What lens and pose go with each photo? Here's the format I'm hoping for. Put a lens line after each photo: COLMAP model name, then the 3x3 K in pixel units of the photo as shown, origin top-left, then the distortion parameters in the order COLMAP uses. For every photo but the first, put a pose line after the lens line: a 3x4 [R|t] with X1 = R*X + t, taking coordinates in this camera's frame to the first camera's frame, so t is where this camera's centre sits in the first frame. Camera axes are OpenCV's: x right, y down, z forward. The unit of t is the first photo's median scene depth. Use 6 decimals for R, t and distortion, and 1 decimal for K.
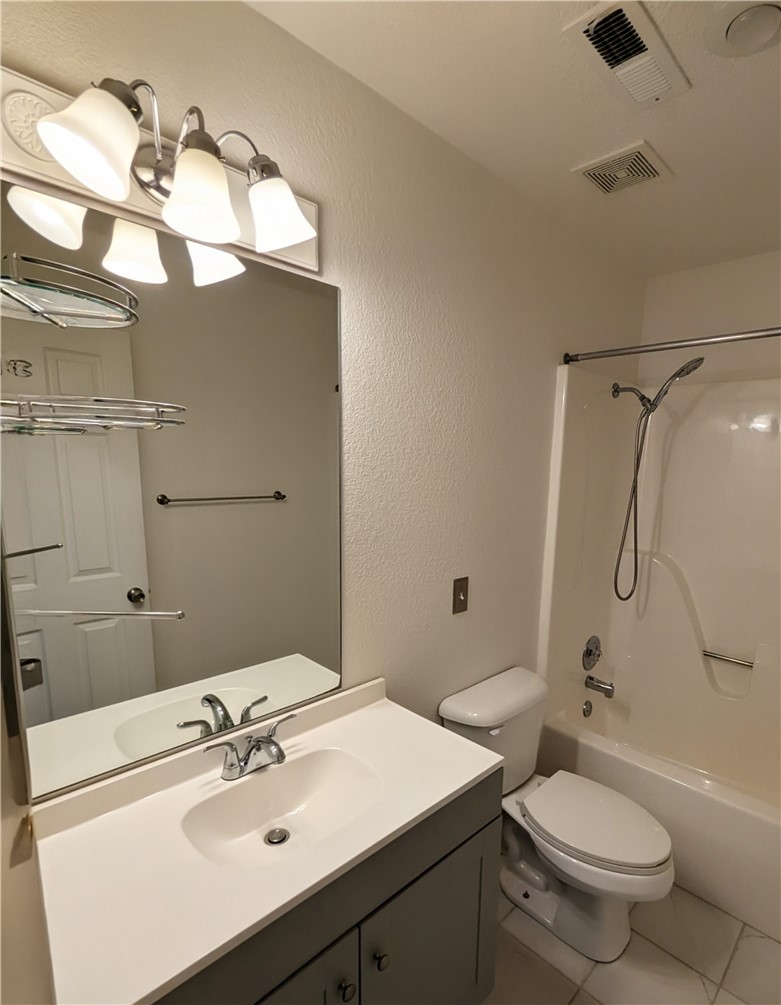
lens RADIAL K [[506.1, 0, 393.5], [0, 506.1, 556.9], [0, 0, 1]] dist [-0.025172, -0.001143]
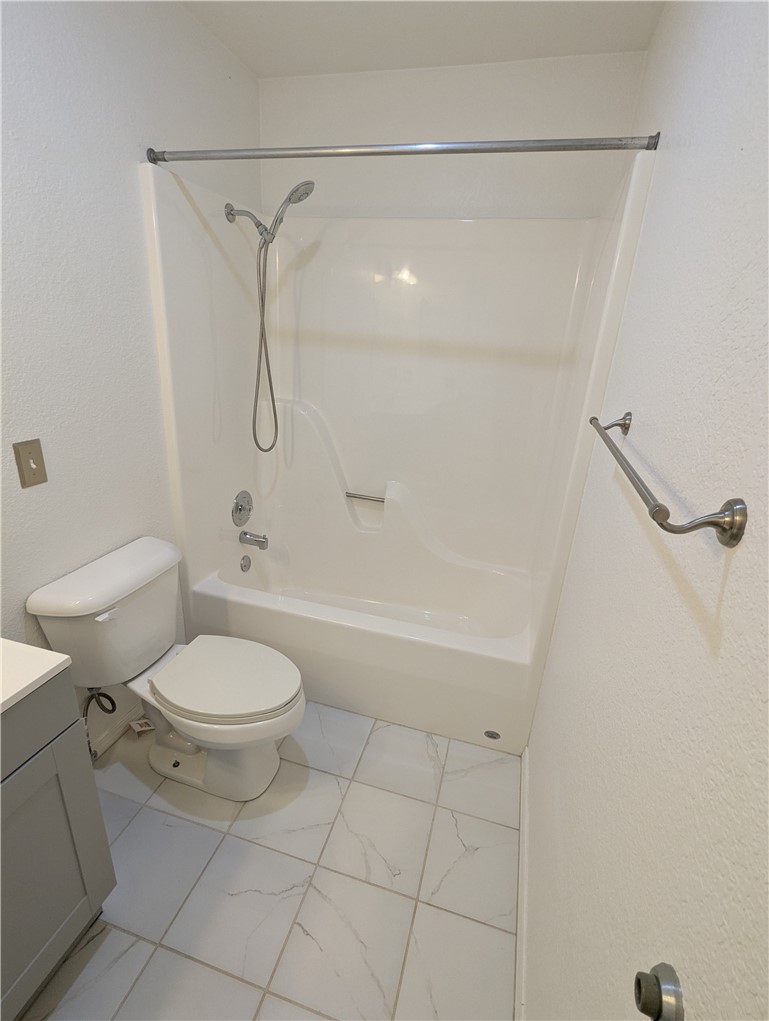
lens RADIAL K [[485.6, 0, 380.6], [0, 485.6, 515.3], [0, 0, 1]] dist [-0.002053, -0.000044]
pose [[0.872385, -0.146592, 0.466322, 0.204132], [0.050114, 0.975769, 0.212989, 0.017692], [-0.486245, -0.162439, 0.858592, 0.060296]]
